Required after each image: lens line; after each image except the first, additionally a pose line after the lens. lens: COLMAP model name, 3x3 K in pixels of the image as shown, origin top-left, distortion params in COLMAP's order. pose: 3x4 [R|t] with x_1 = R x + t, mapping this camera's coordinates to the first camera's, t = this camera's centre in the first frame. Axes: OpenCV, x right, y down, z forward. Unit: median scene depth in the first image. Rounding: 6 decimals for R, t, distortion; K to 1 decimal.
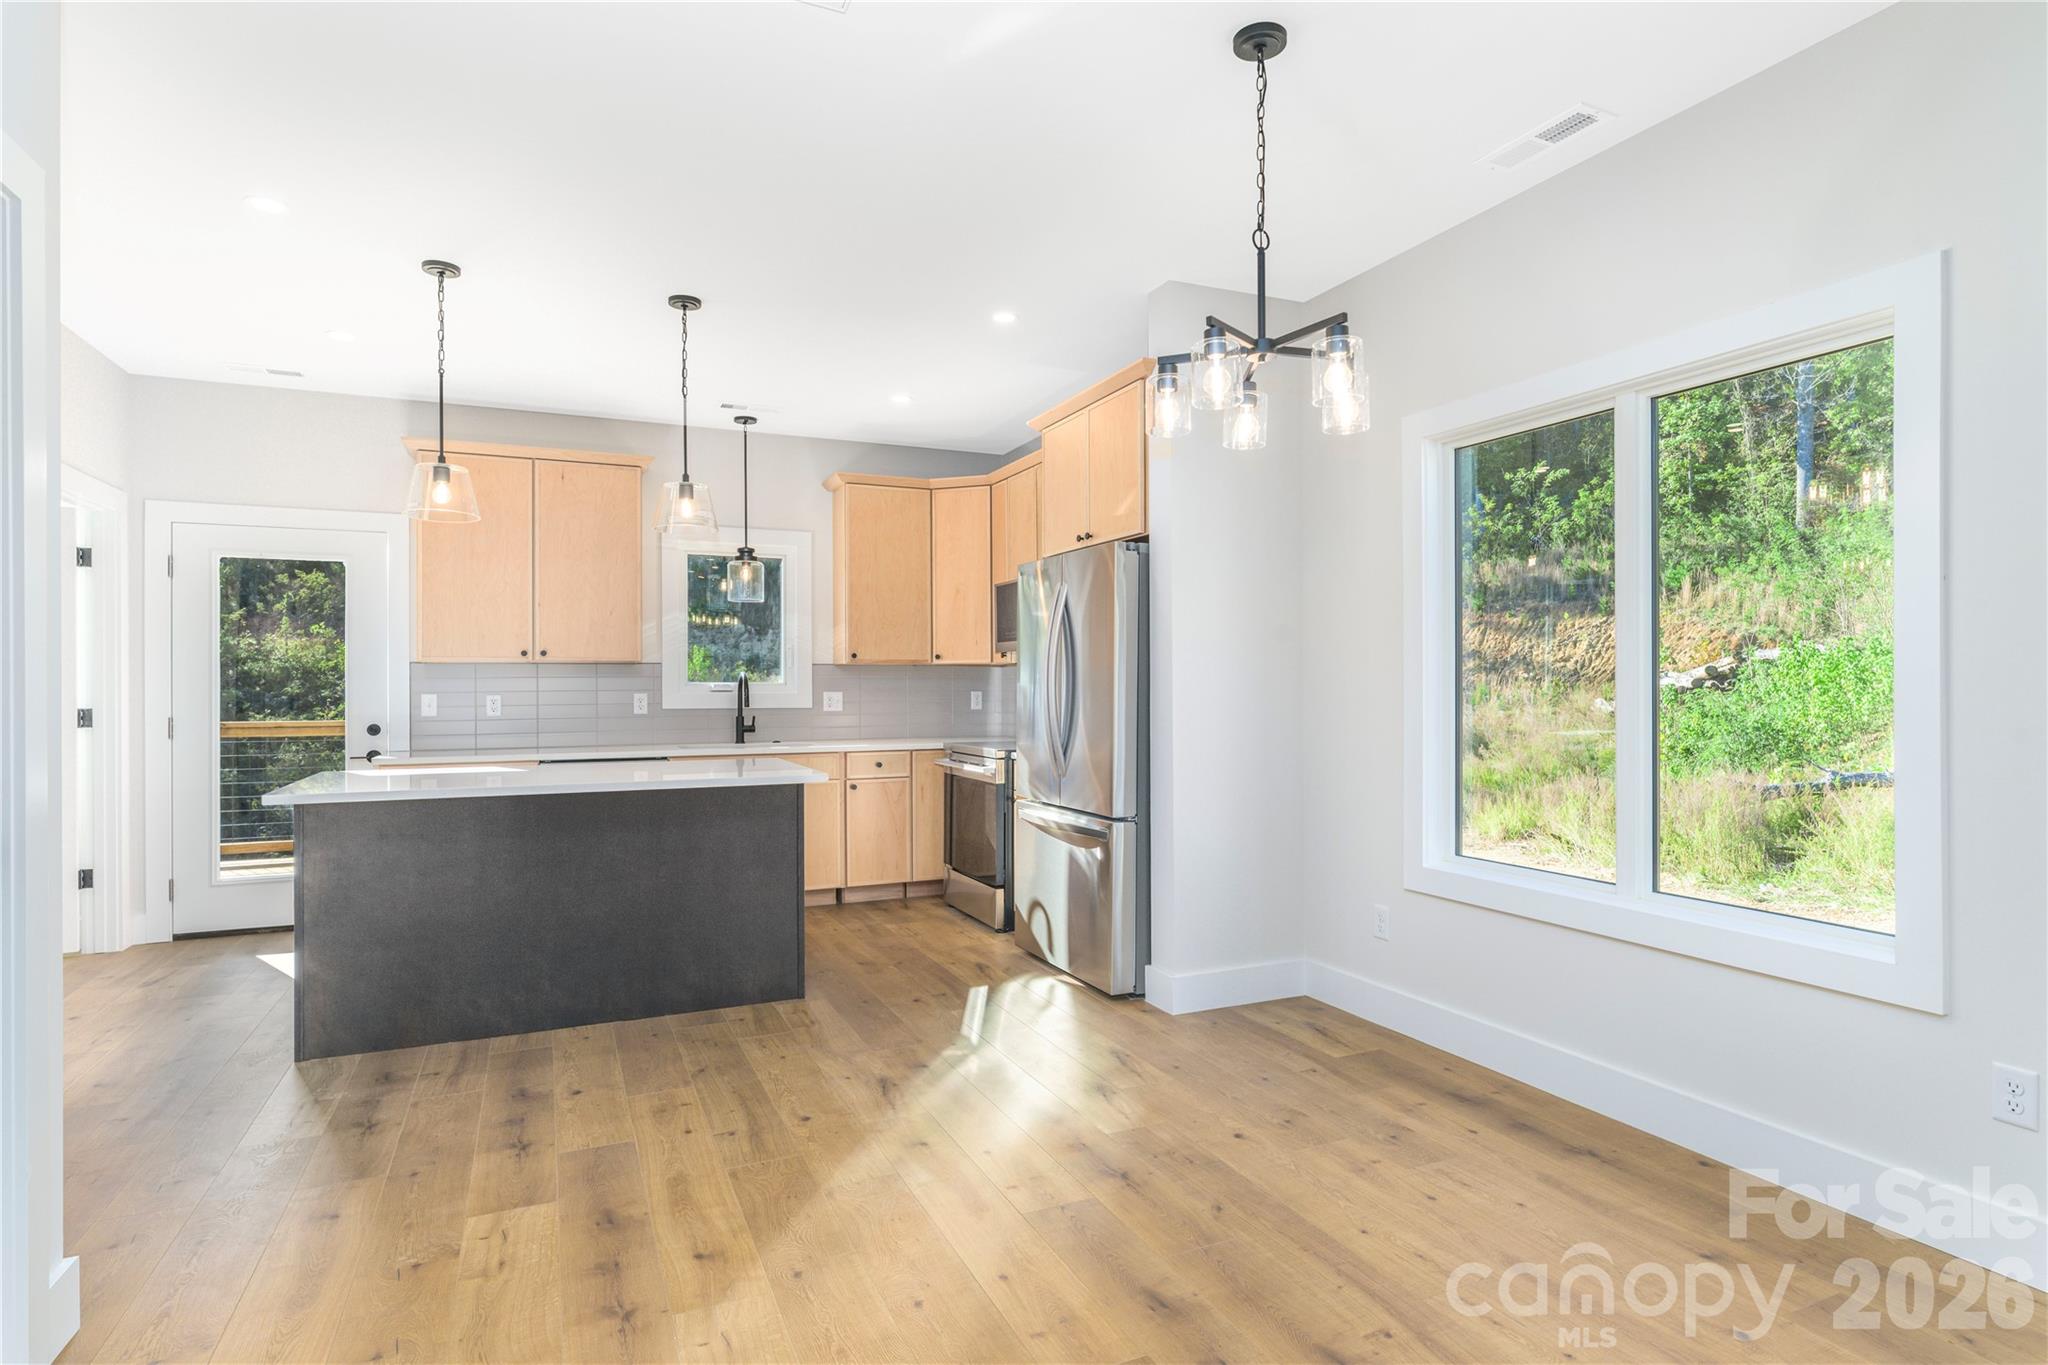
lens RADIAL K [[1061.4, 0, 1023.6], [0, 1061.4, 684.2], [0, 0, 1]] dist [-0.000840, 0.000979]
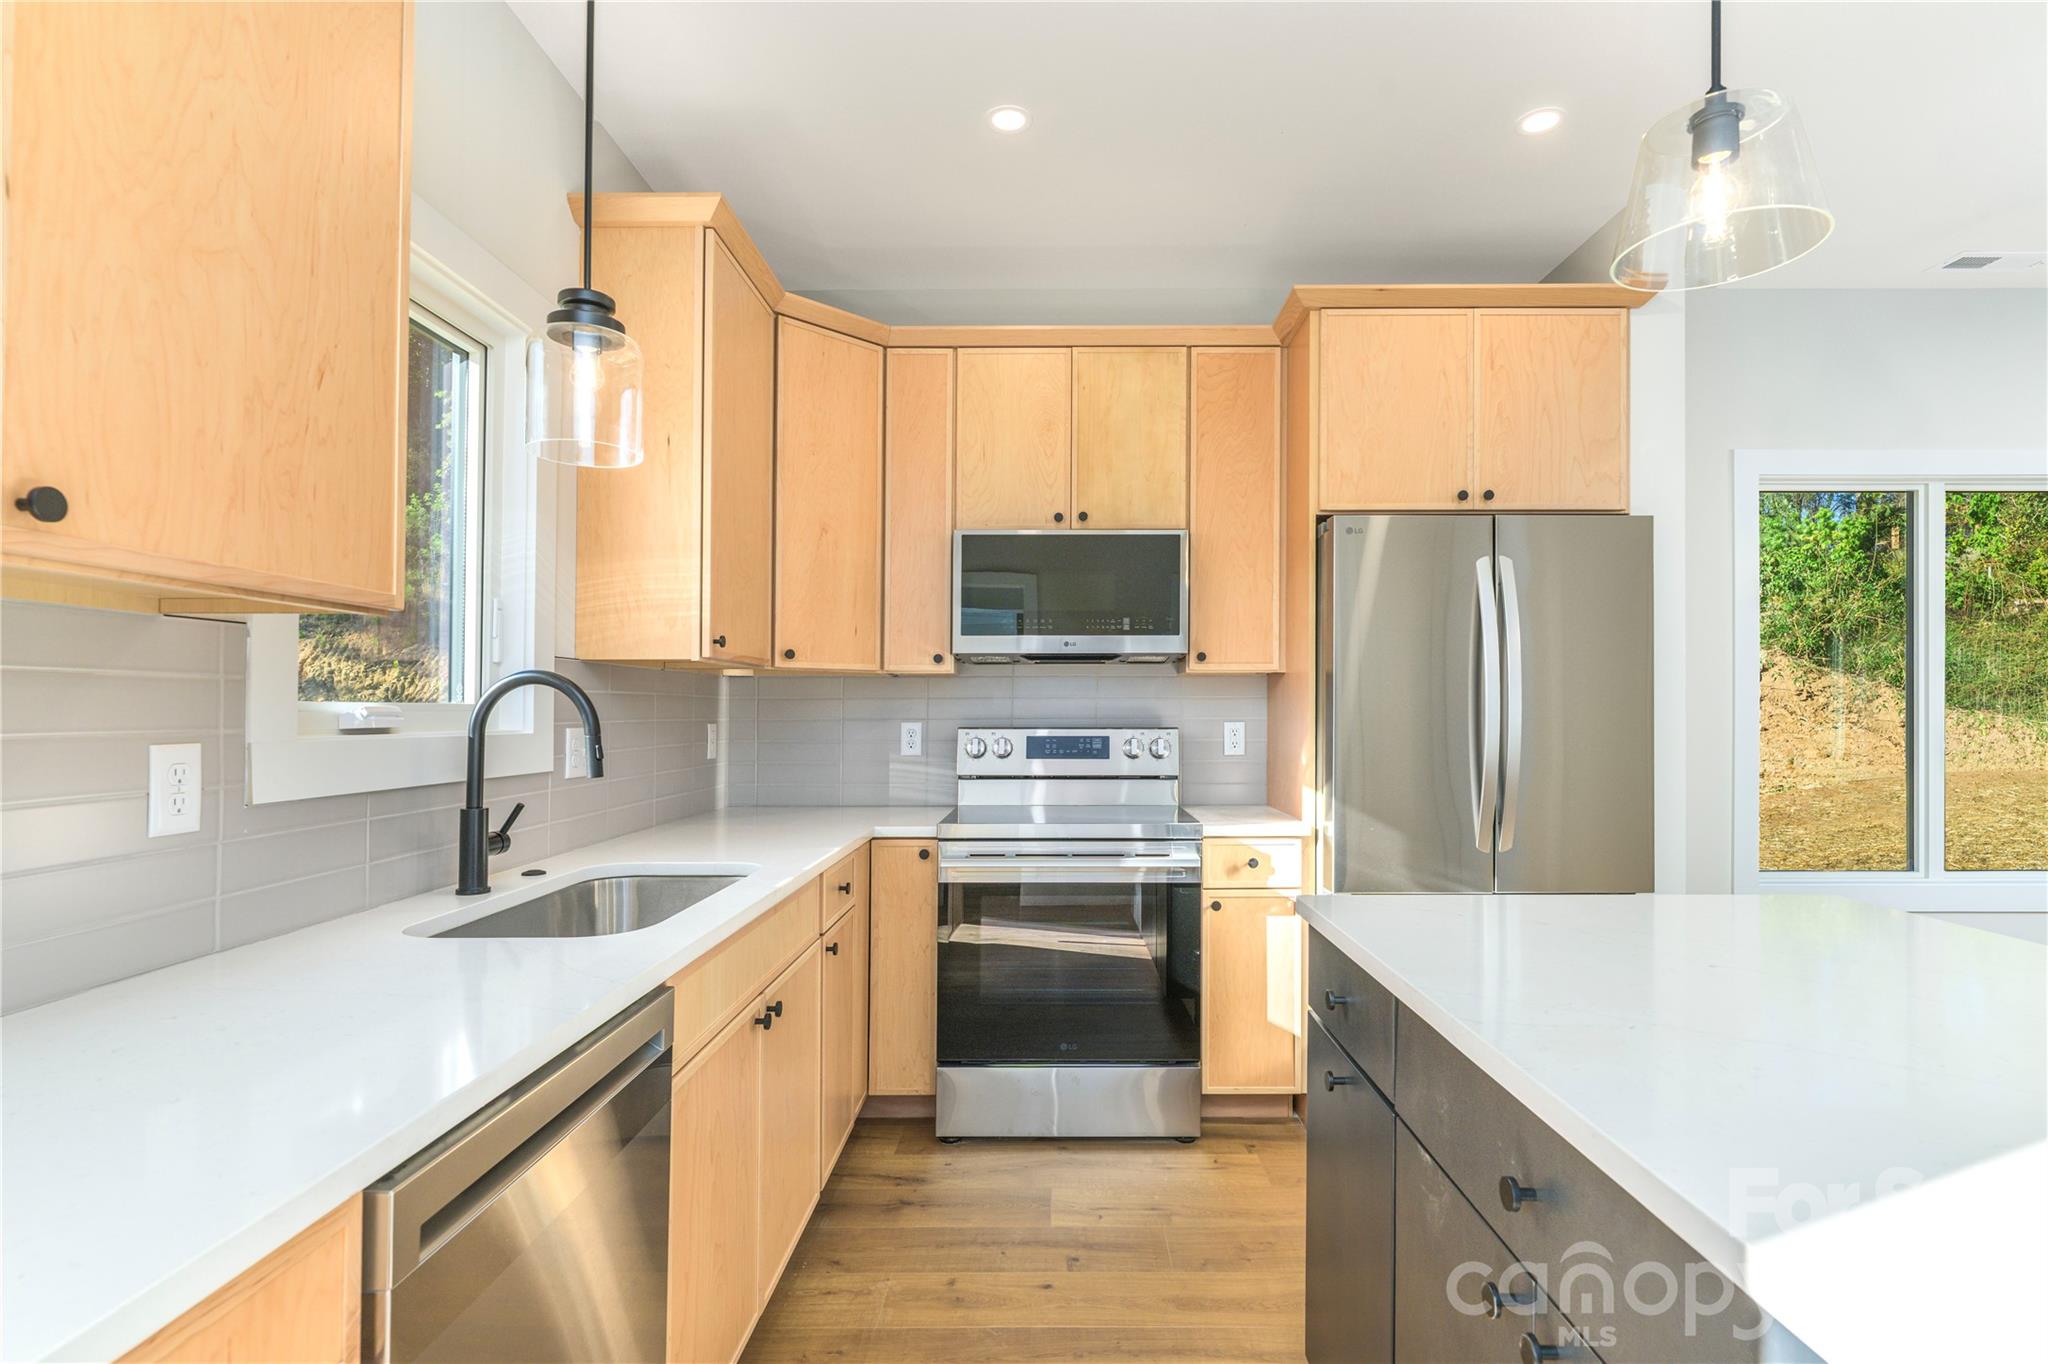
lens RADIAL K [[974.6, 0, 1061.8], [0, 974.6, 712.2], [0, 0, 1]] dist [0.001798, -0.000390]
pose [[0.421016, 0.001967, 0.907051, -0.481091], [-0.001931, 0.999997, -0.001273, 0.001547], [-0.907051, -0.001216, 0.421019, 0.754001]]
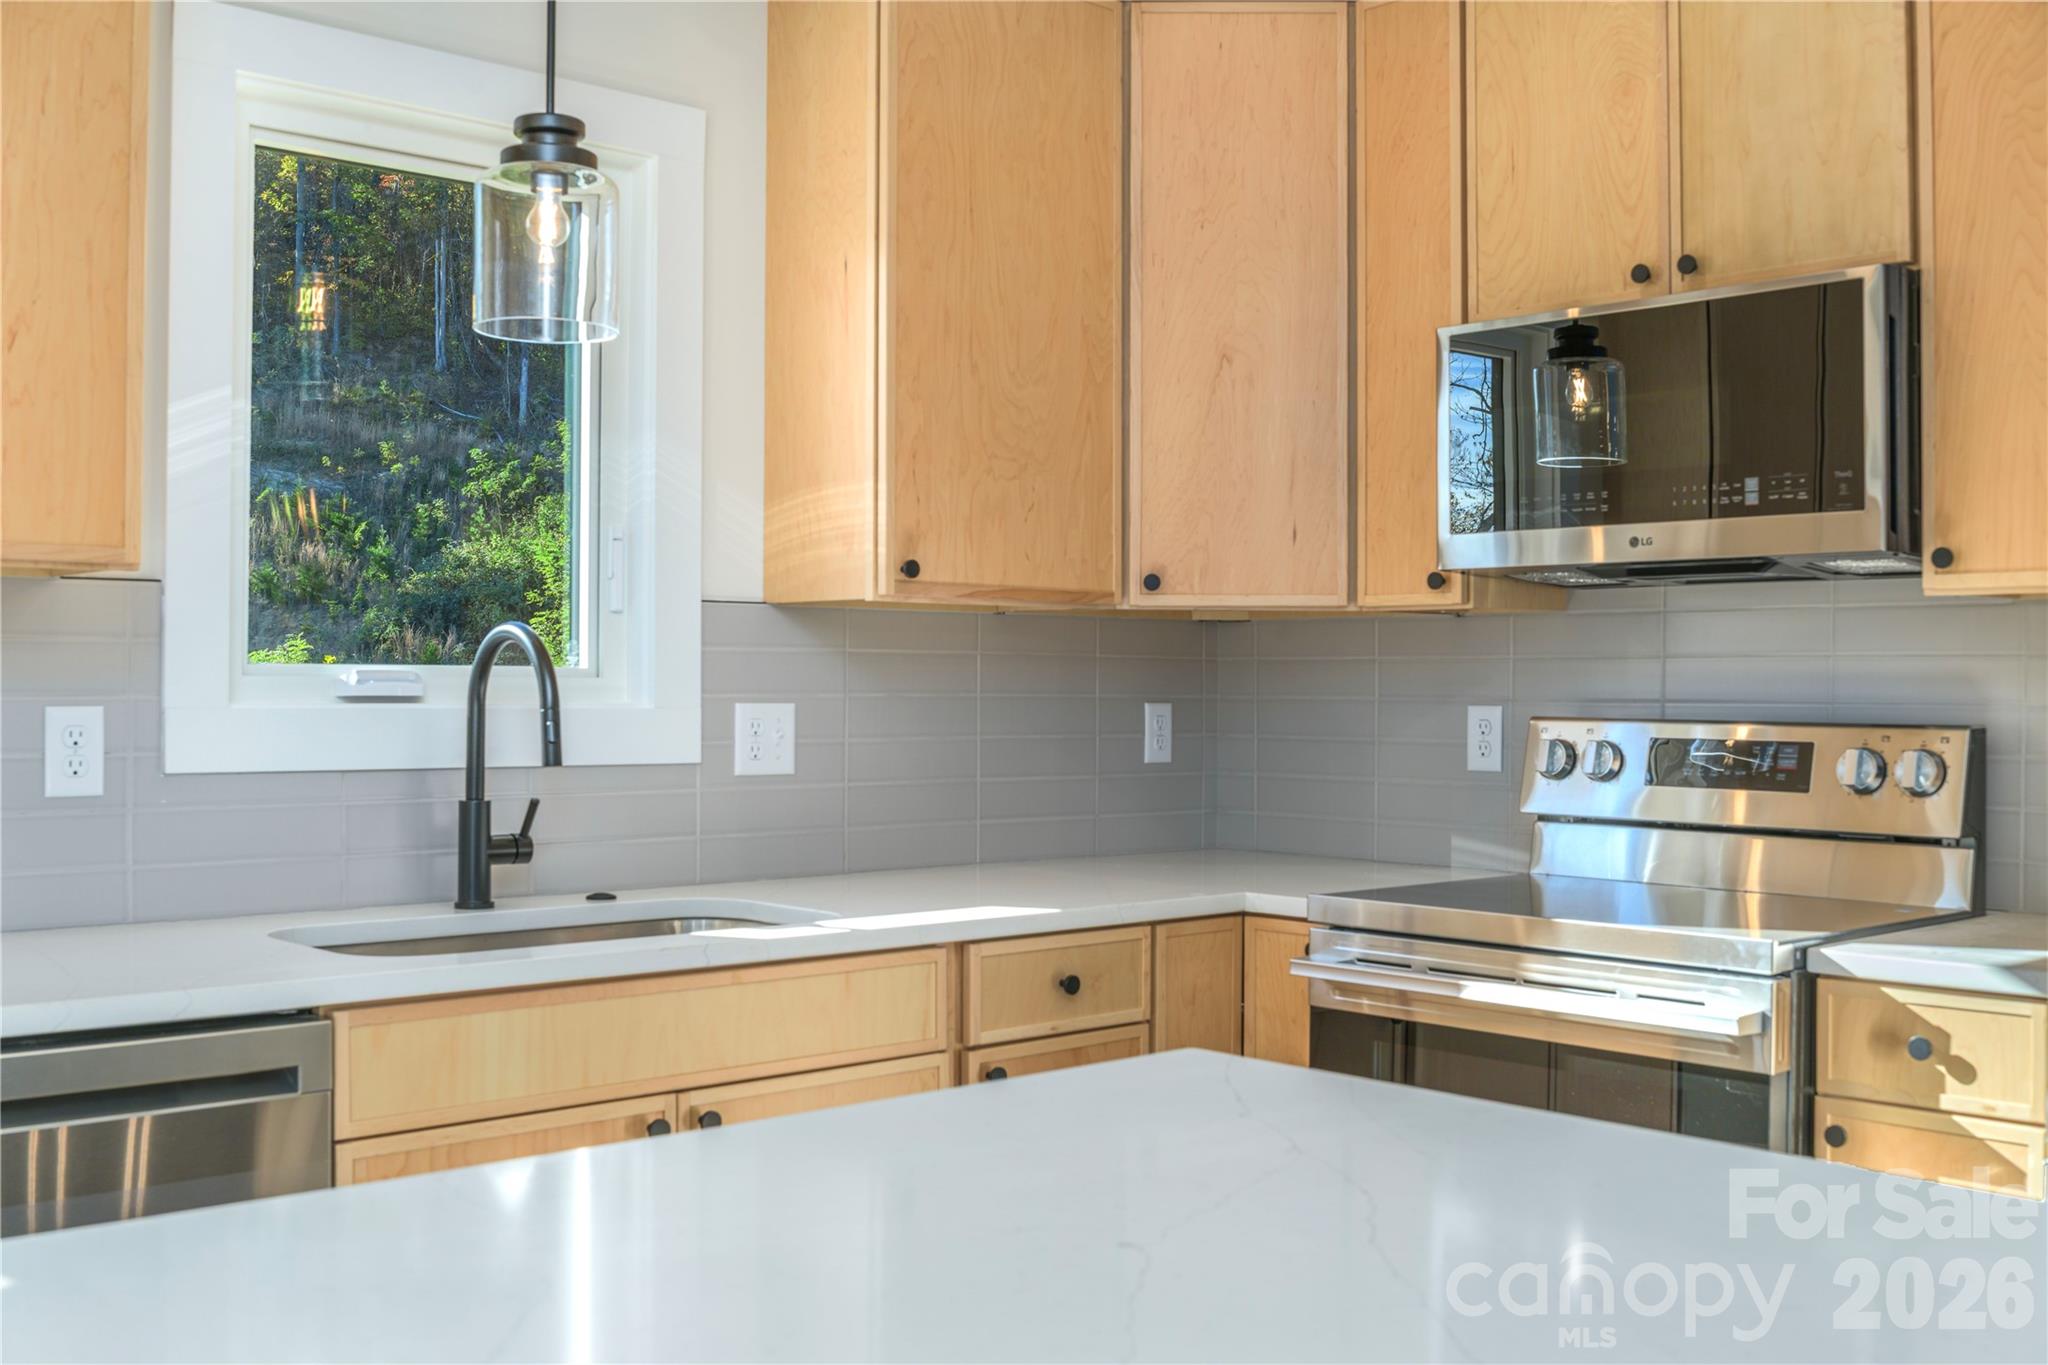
lens RADIAL K [[2066.2, 0, 1032.1], [0, 2066.2, 682.1], [0, 0, 1]] dist [-0.046045, 0.000000]
pose [[0.945746, 0.009596, 0.324765, -0.315854], [-0.009427, 0.999953, -0.002094, 0.002376], [-0.324770, -0.001082, 0.945792, 0.526023]]
